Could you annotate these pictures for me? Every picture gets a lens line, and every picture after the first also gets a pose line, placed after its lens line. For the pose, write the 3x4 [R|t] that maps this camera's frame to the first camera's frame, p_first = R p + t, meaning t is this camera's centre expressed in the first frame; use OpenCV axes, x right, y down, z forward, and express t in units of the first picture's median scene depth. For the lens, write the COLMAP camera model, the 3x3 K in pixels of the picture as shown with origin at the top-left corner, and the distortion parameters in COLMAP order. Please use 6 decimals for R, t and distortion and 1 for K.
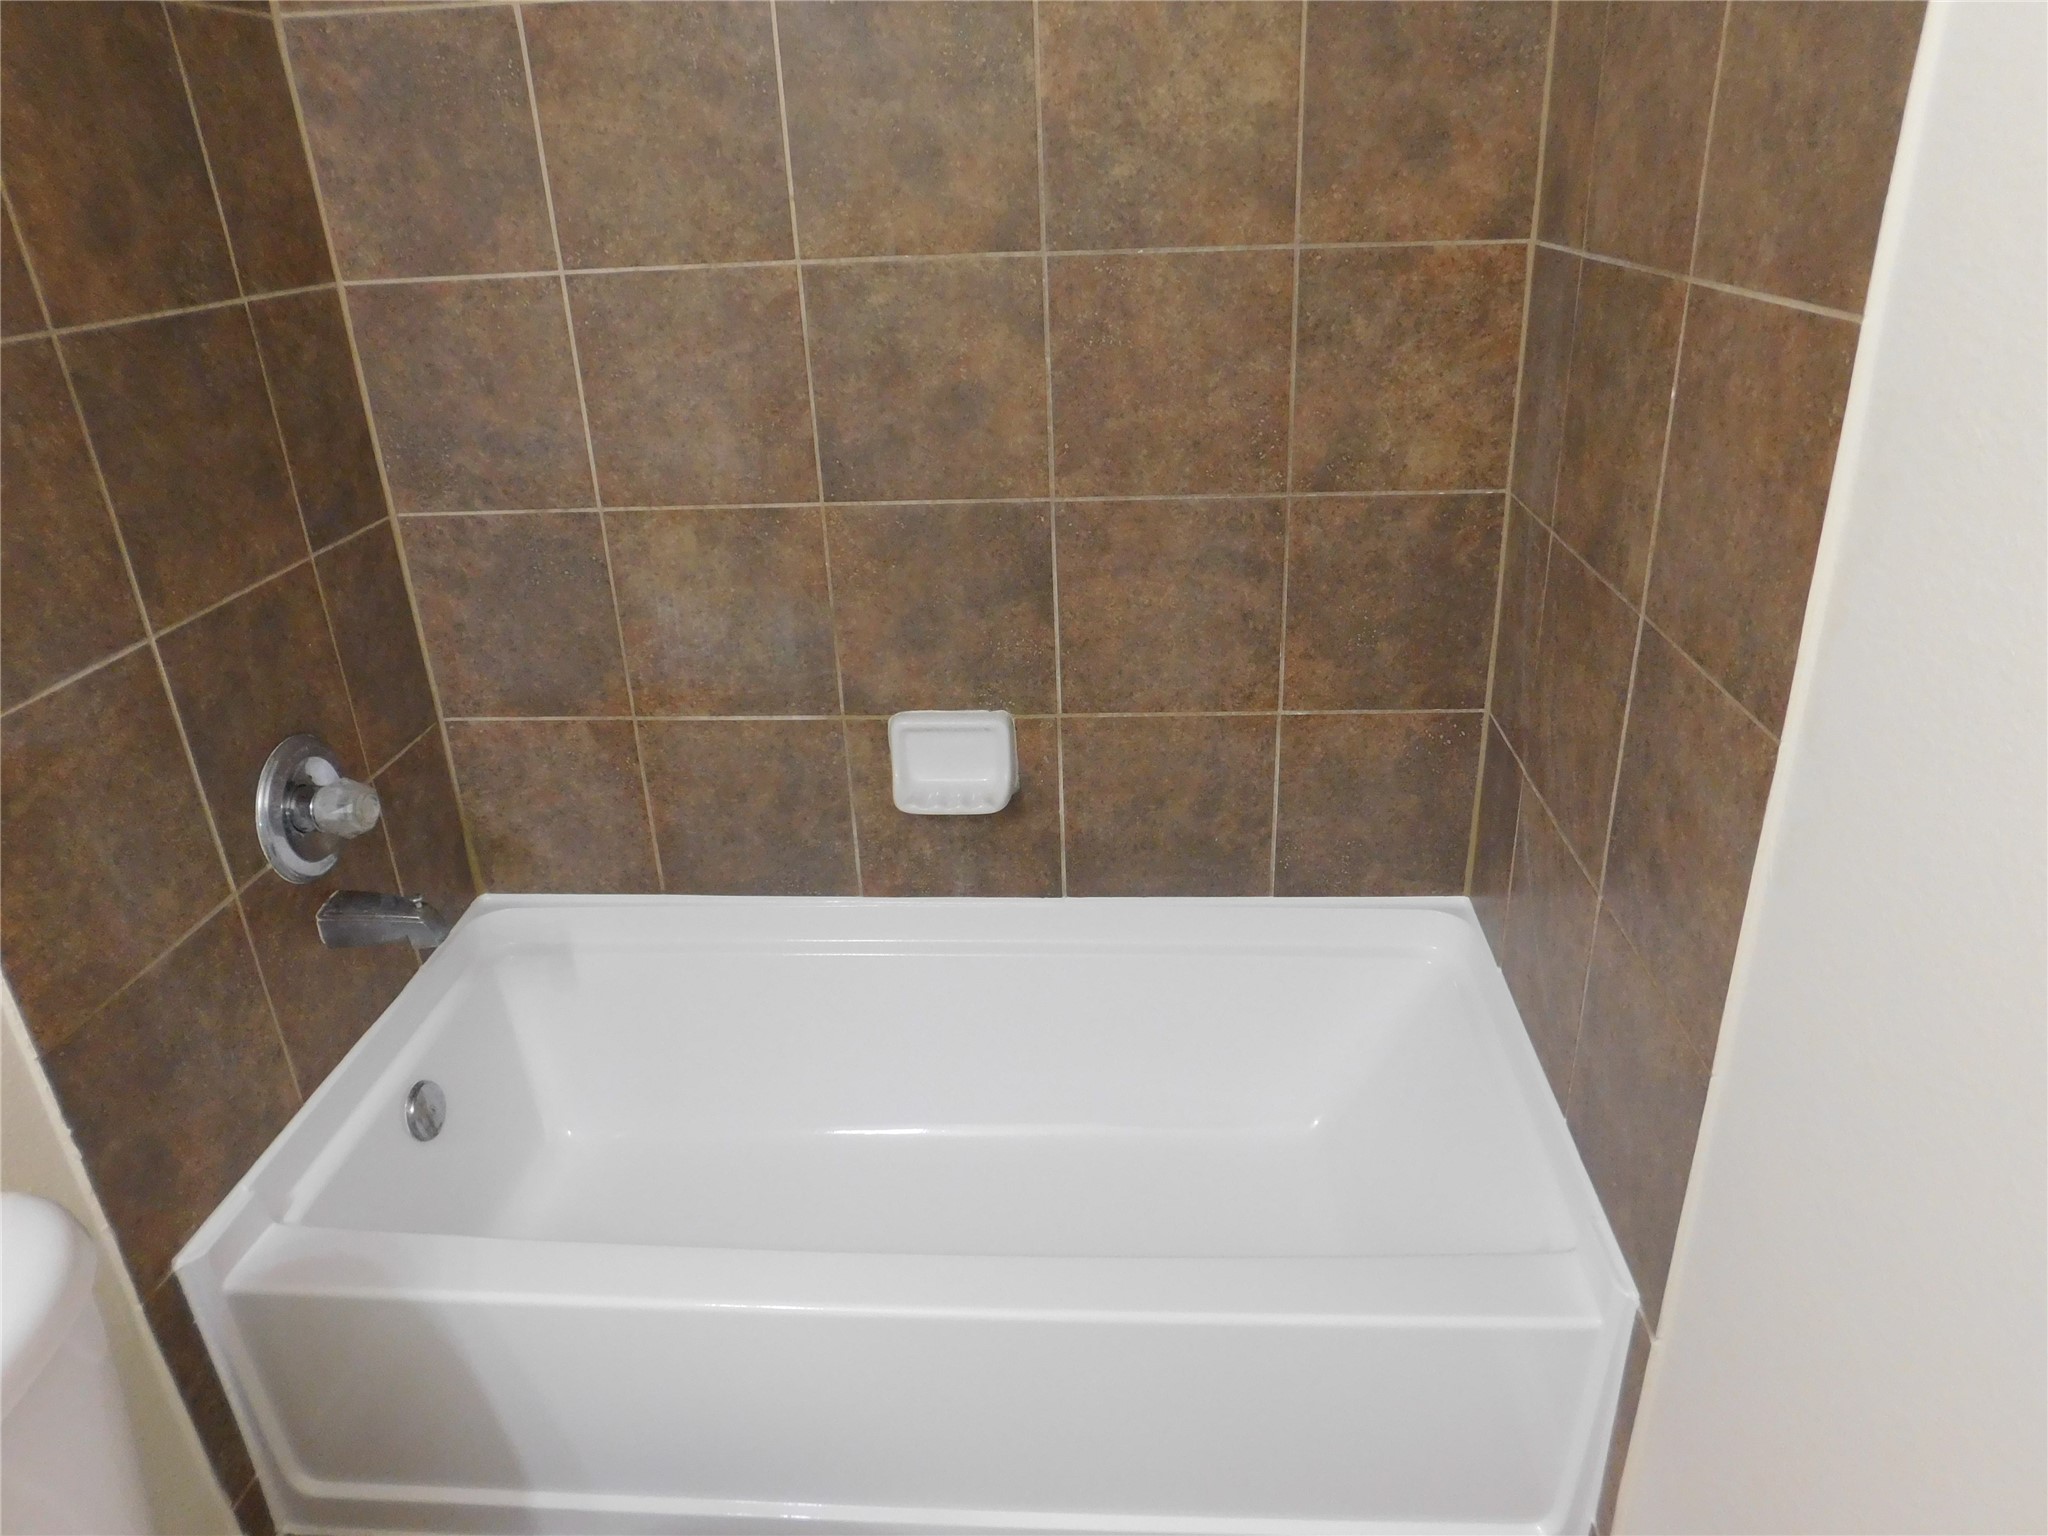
lens RADIAL K [[1353.4, 0, 1033.3], [0, 1353.4, 761.2], [0, 0, 1]] dist [-0.074978, 0.061229]
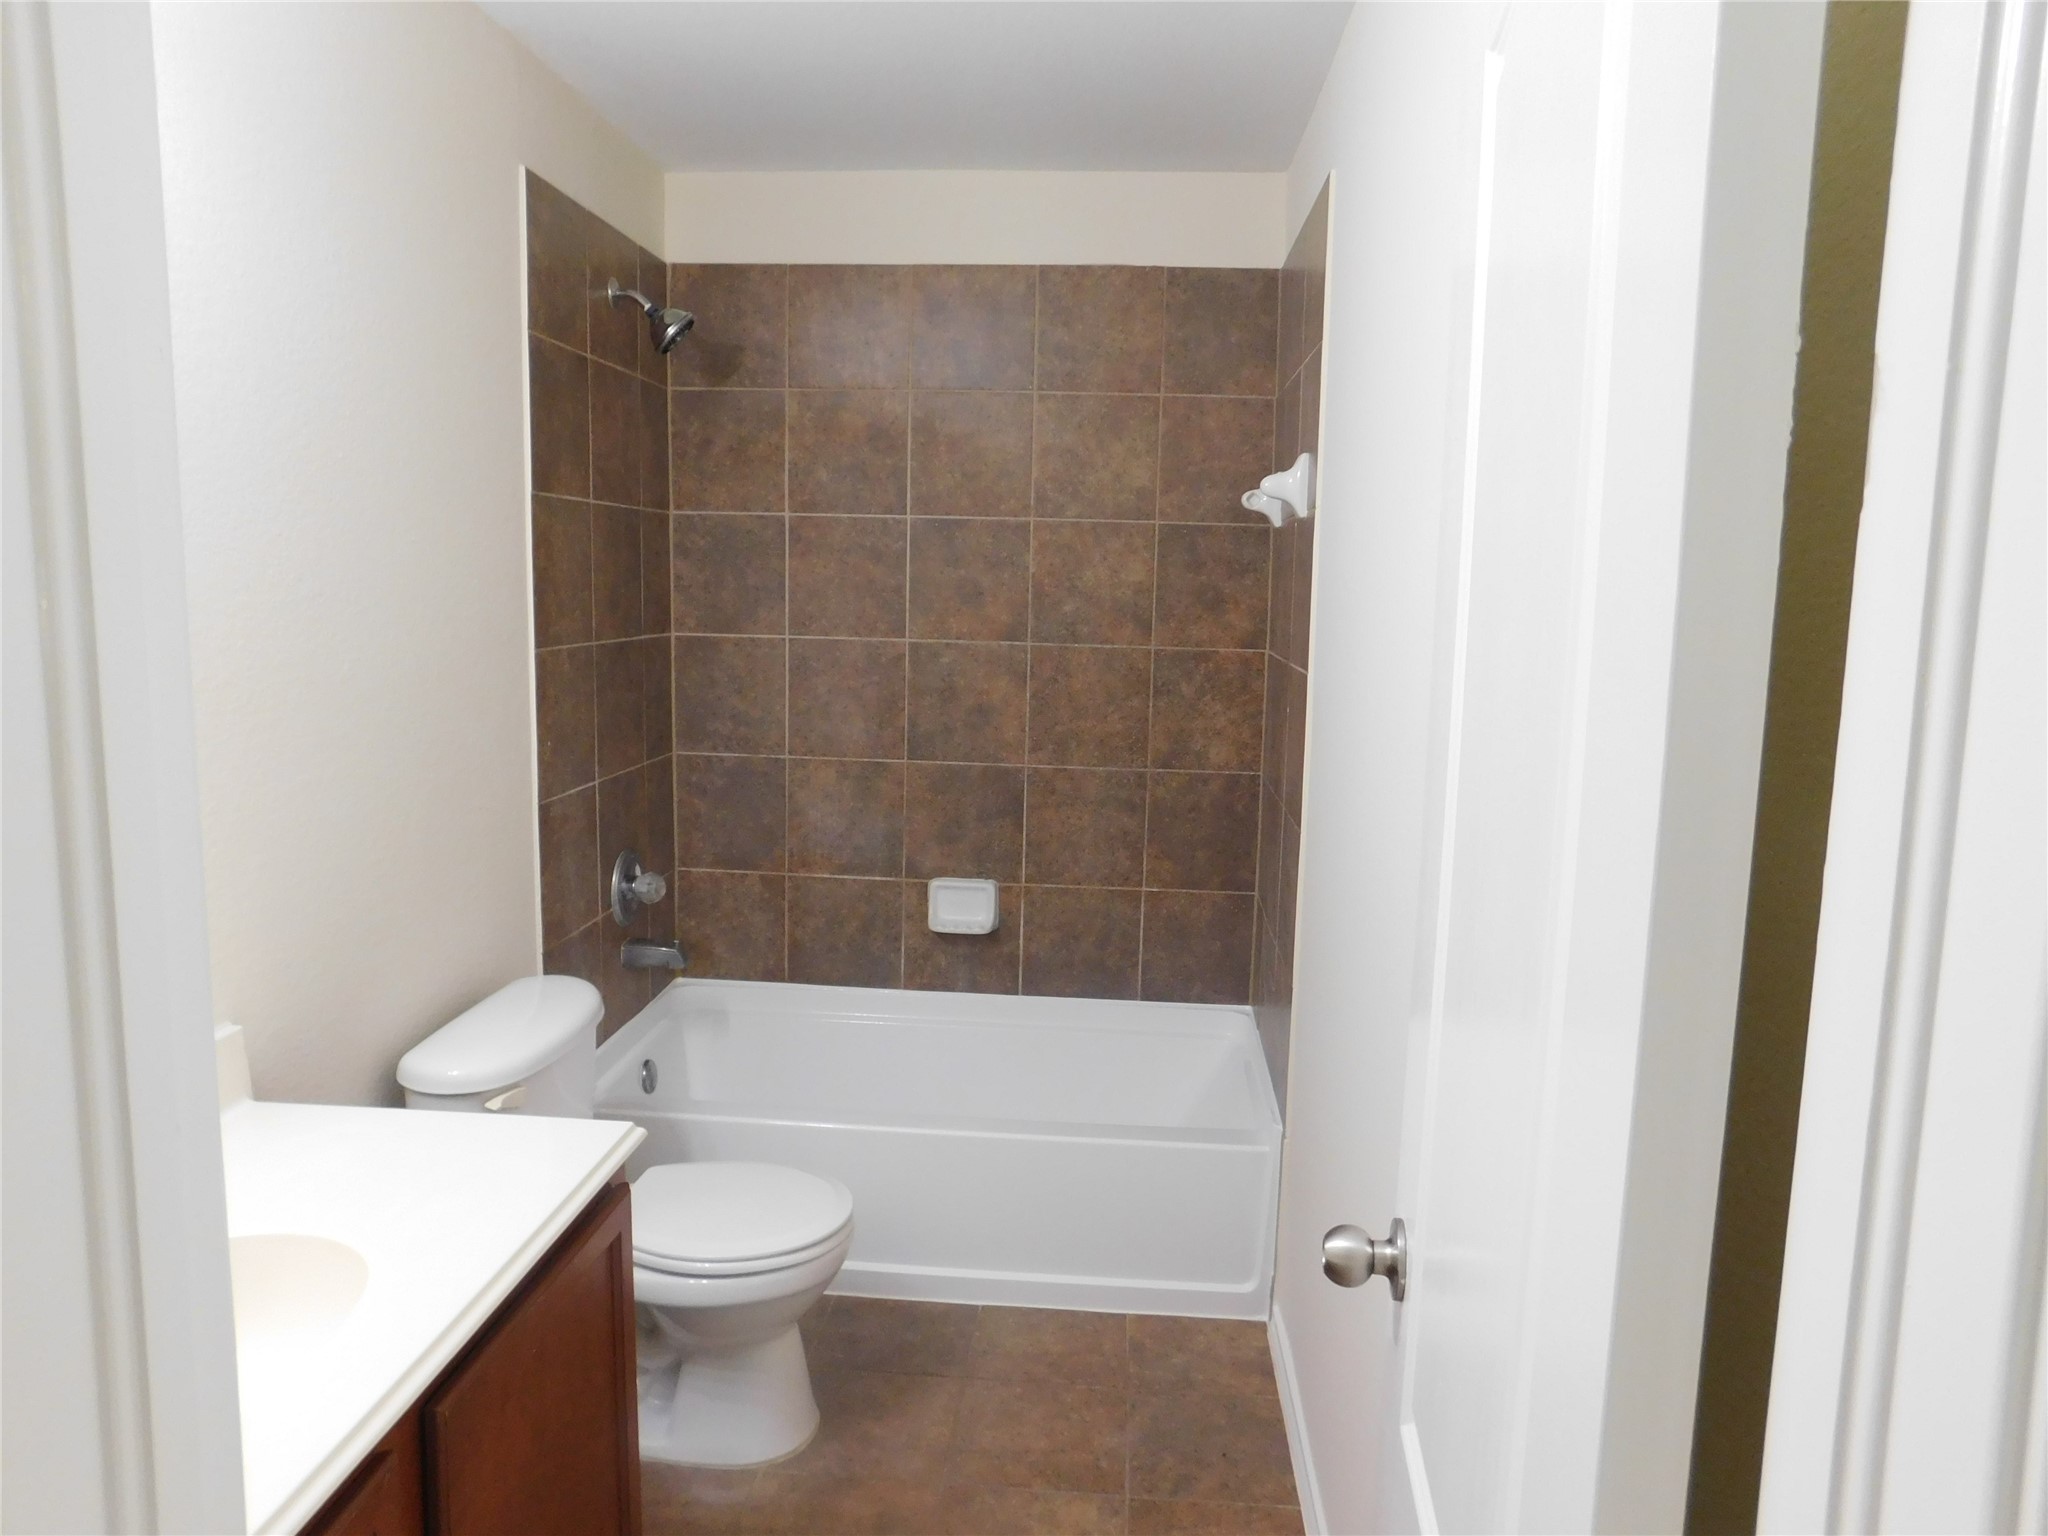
lens RADIAL K [[1353.4, 0, 1033.3], [0, 1353.4, 761.2], [0, 0, 1]] dist [-0.074978, 0.061229]
pose [[0.998022, 0.062847, 0.001385, 0.021226], [-0.059658, 0.953869, -0.294236, 0.365224], [-0.019813, 0.293572, 0.955732, -0.840280]]
